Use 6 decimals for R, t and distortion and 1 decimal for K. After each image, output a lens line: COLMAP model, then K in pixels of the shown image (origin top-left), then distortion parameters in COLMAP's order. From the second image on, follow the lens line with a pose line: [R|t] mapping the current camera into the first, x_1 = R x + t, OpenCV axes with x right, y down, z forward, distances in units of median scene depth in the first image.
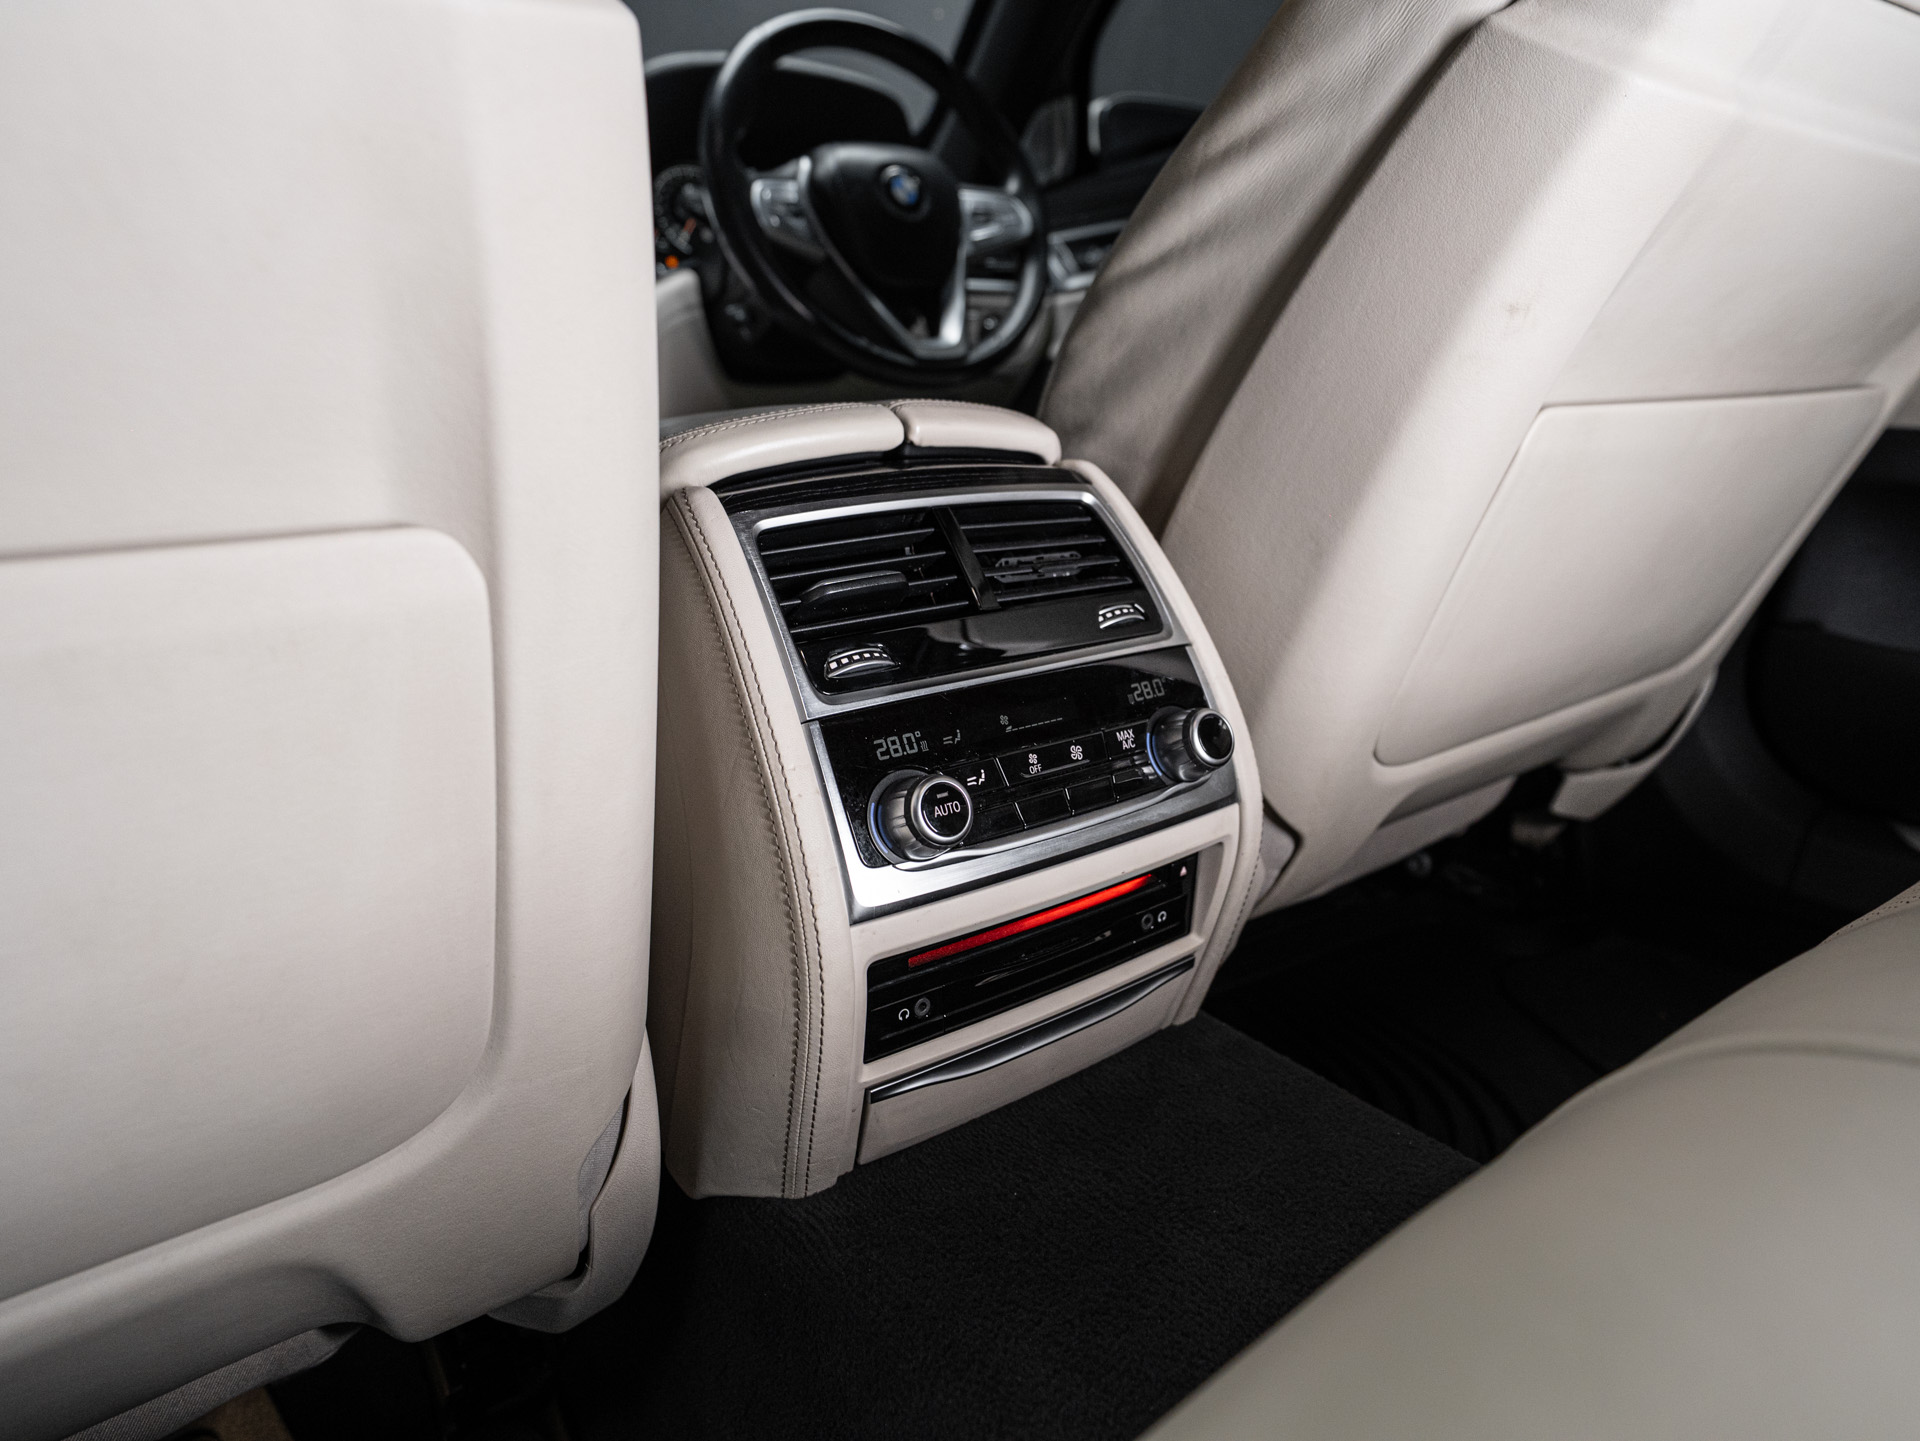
lens RADIAL K [[1127.9, 0, 960.0], [0, 1127.9, 720.5], [0, 0, 1]] dist [-0.066890, 0.034848]
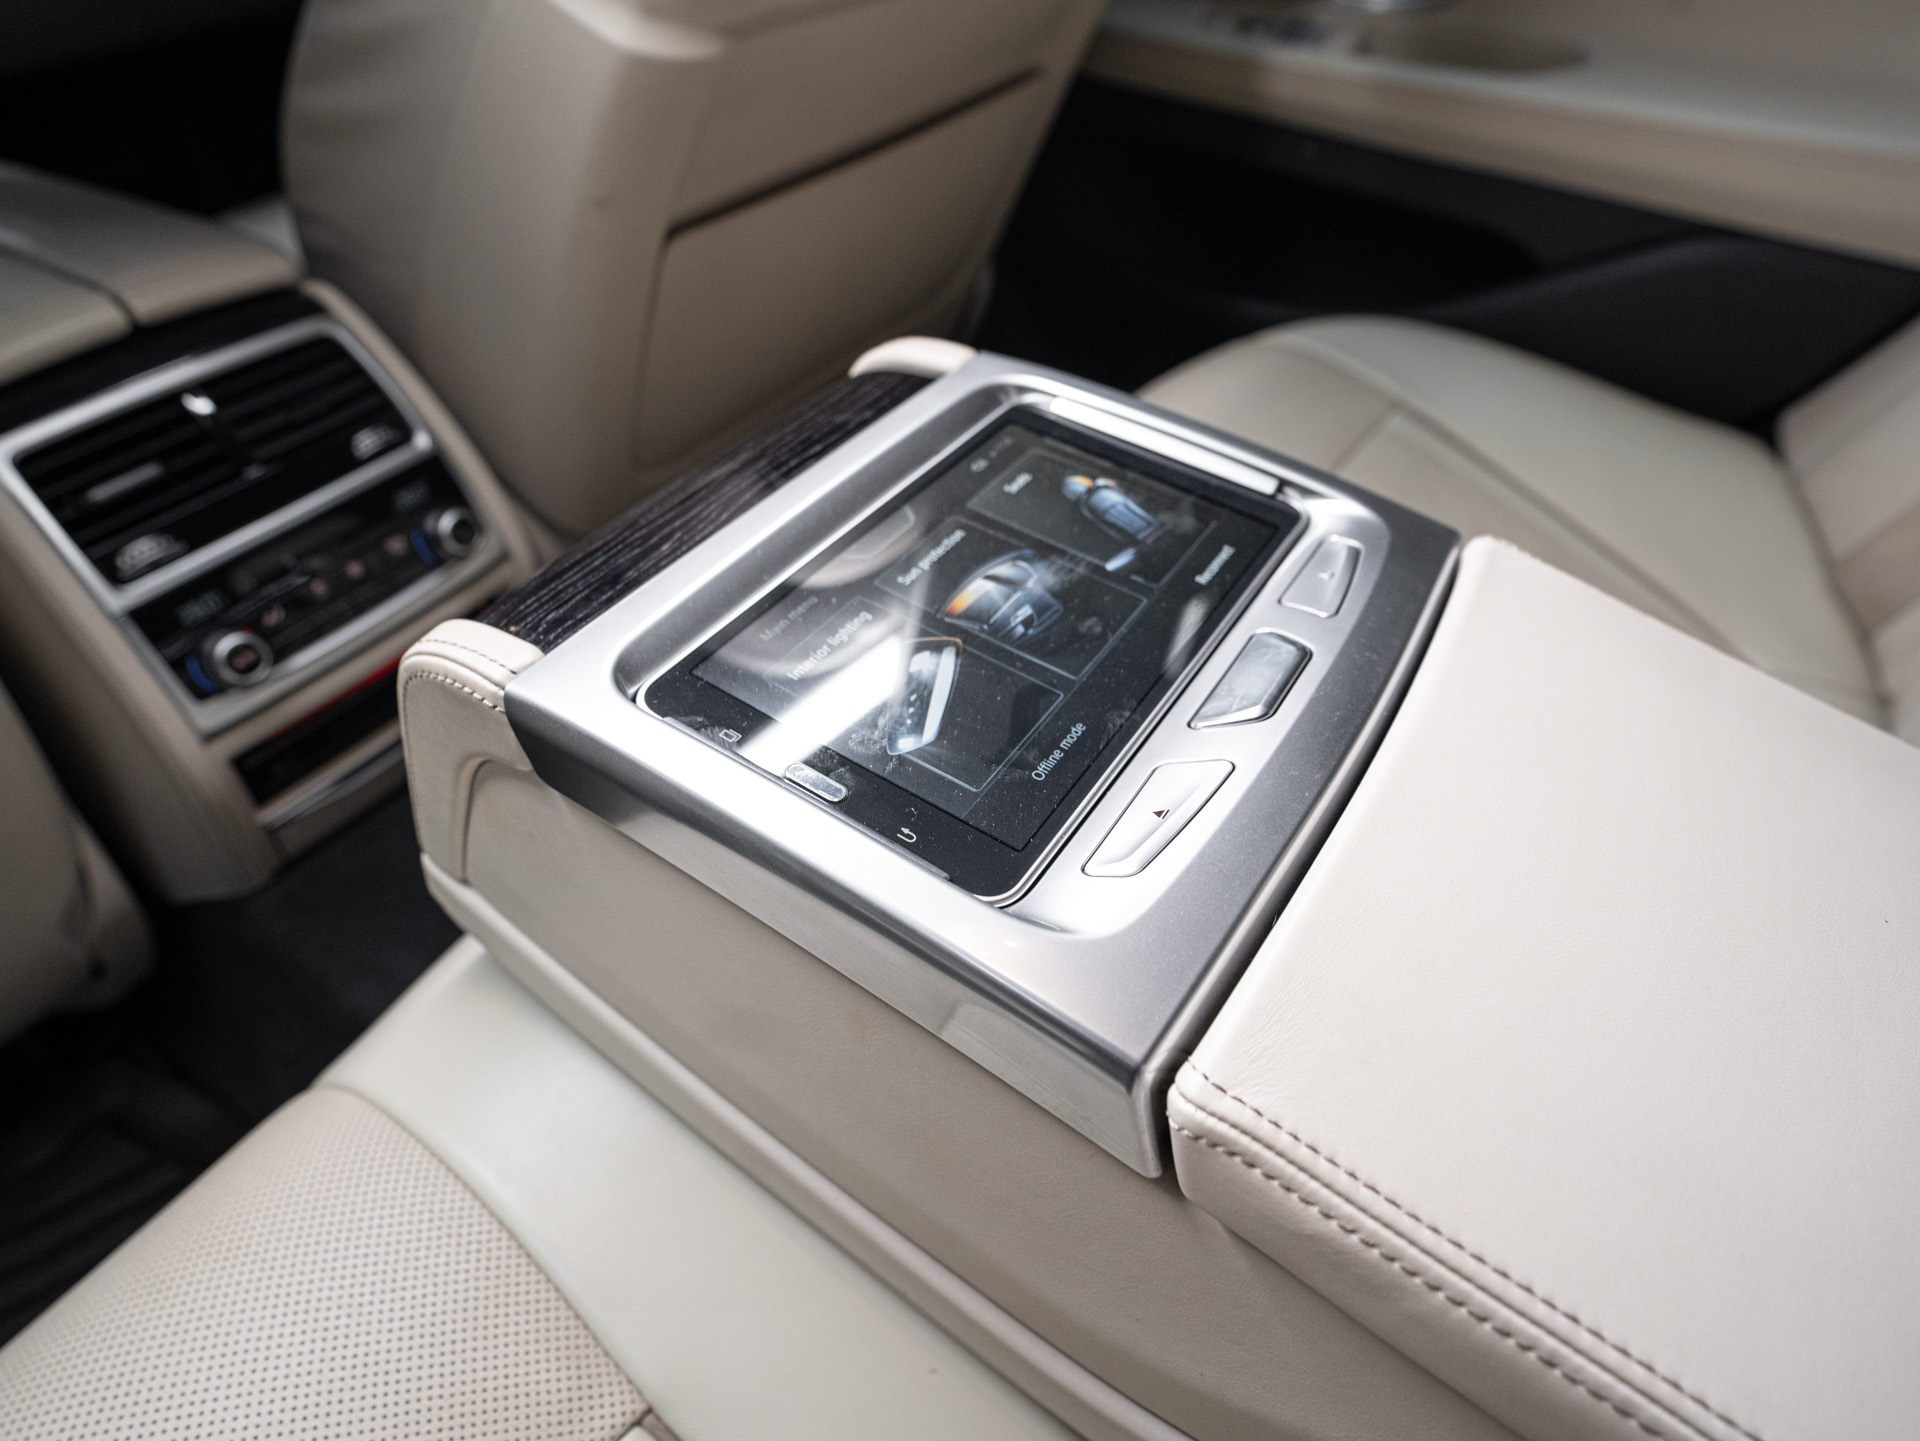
lens RADIAL K [[1127.9, 0, 960.0], [0, 1127.9, 720.5], [0, 0, 1]] dist [-0.066890, 0.034848]
pose [[0.924043, -0.233106, 0.302994, 0.306389], [0.071600, 0.884087, 0.461805, -0.346823], [-0.375523, -0.405034, 0.833625, -0.449020]]
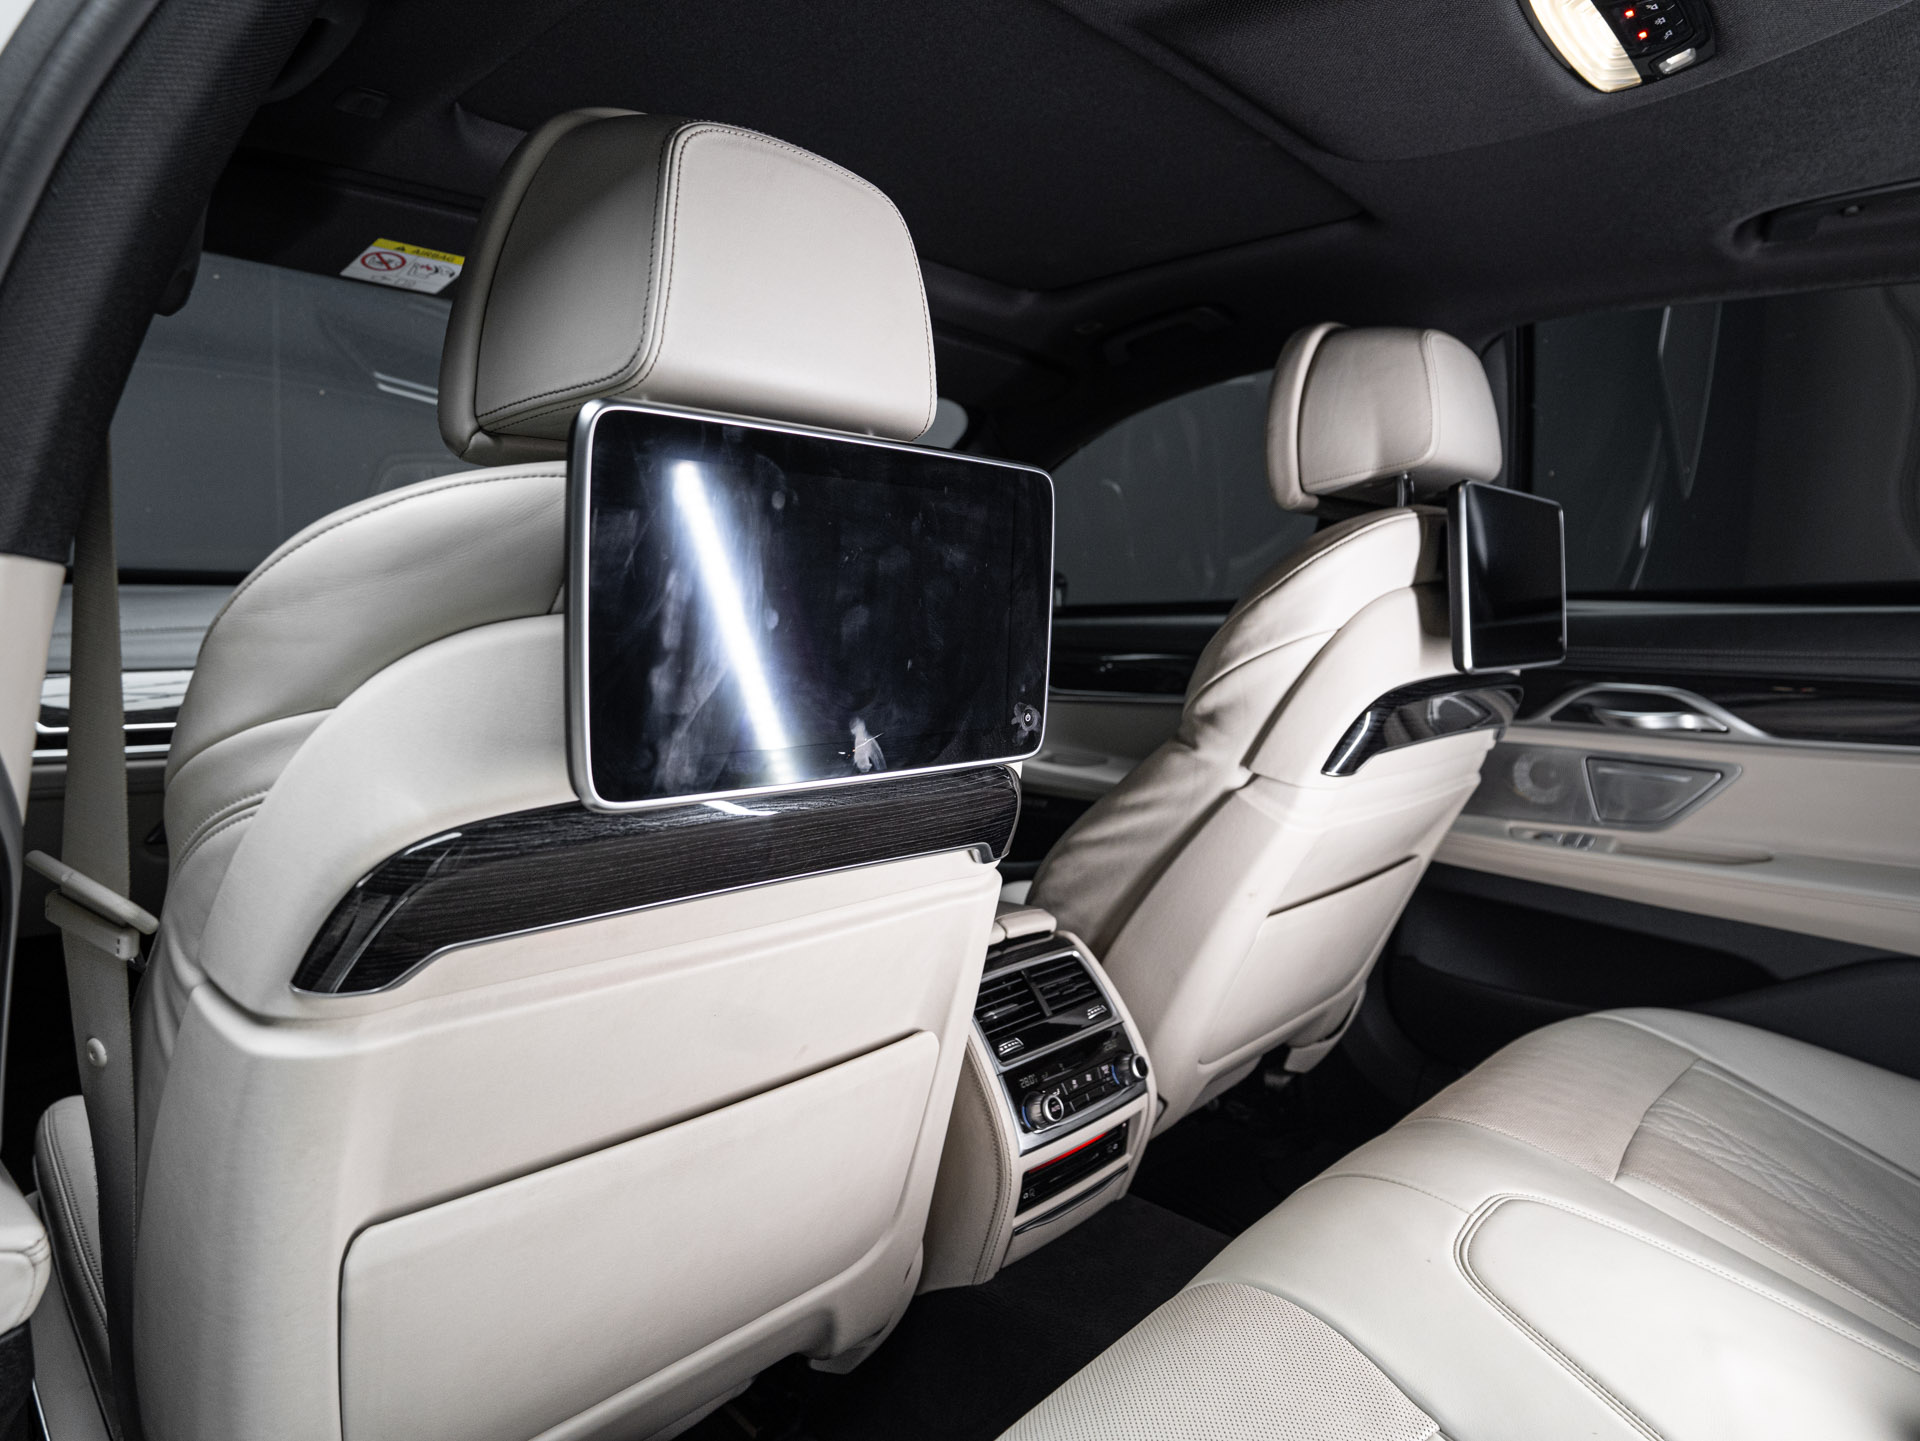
lens RADIAL K [[1127.9, 0, 960.0], [0, 1127.9, 720.5], [0, 0, 1]] dist [-0.066890, 0.034848]
pose [[0.979783, 0.022769, 0.198765, -0.603590], [0.015494, 0.981883, -0.188853, -0.250352], [-0.199464, 0.188115, 0.961679, -1.271077]]
